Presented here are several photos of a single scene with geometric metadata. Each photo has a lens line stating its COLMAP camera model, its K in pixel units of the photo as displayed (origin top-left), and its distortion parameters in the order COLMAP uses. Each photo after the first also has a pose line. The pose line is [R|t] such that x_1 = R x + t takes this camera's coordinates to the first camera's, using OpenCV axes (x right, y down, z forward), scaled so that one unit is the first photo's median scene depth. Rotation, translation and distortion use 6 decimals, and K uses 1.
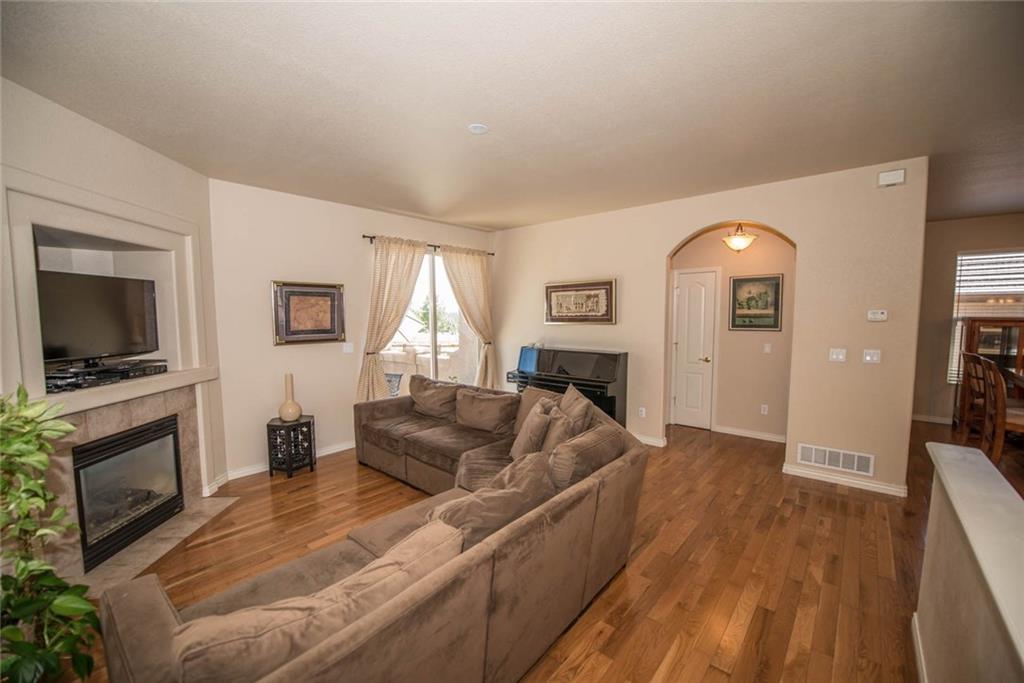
lens RADIAL K [[406.1, 0, 514.4], [0, 406.1, 344.3], [0, 0, 1]] dist [-0.014637, -0.000529]
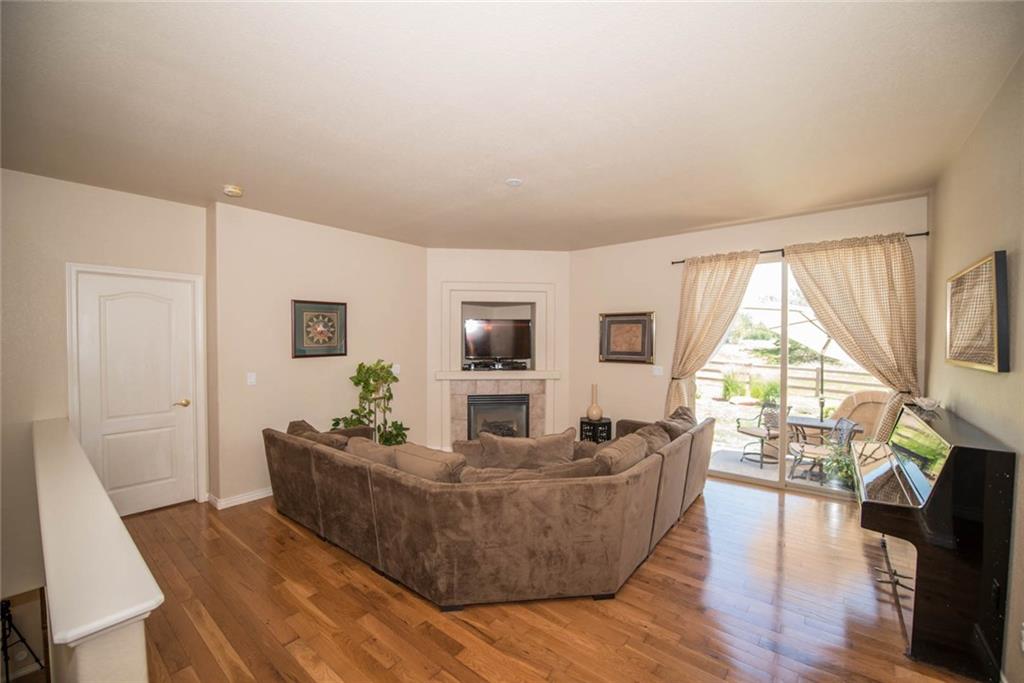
lens RADIAL K [[406.1, 0, 509.6], [0, 406.1, 342.8], [0, 0, 1]] dist [-0.014637, -0.000529]
pose [[0.030576, 0.017659, -0.999376, 0.696847], [-0.081315, 0.996574, 0.015121, -0.053059], [0.996219, 0.080802, 0.031907, 0.629372]]
